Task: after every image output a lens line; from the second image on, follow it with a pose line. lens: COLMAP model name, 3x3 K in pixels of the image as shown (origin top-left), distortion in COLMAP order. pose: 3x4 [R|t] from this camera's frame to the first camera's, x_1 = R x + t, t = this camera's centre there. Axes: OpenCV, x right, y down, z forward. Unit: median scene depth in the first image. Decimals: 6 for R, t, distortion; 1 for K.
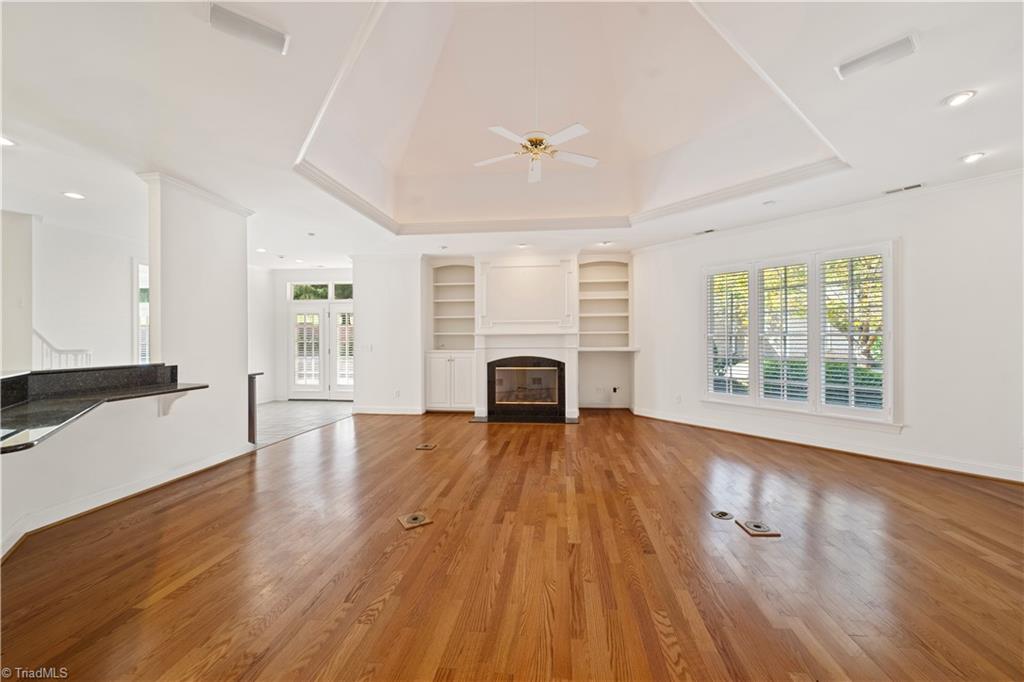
lens RADIAL K [[394.0, 0, 513.0], [0, 394.0, 339.3], [0, 0, 1]] dist [0.010703, -0.000063]
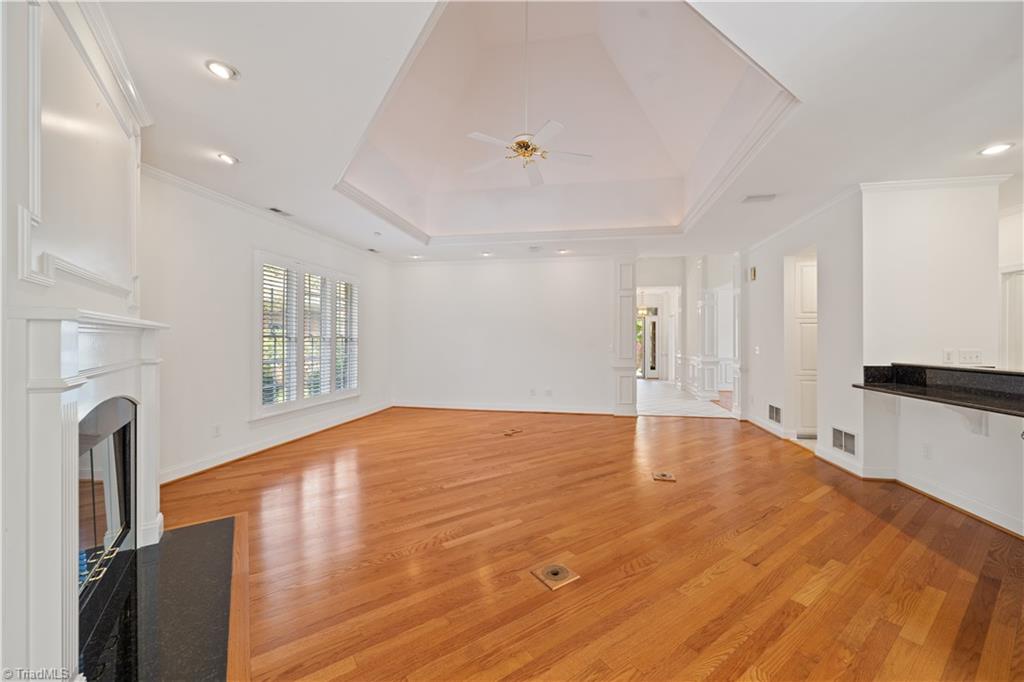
lens RADIAL K [[394.0, 0, 513.2], [0, 394.0, 338.9], [0, 0, 1]] dist [0.010703, -0.000063]
pose [[-0.662909, 0.000110, 0.748700, -0.466600], [0.002787, 0.999993, 0.002321, -0.008032], [-0.748695, 0.003625, -0.662905, 1.161973]]
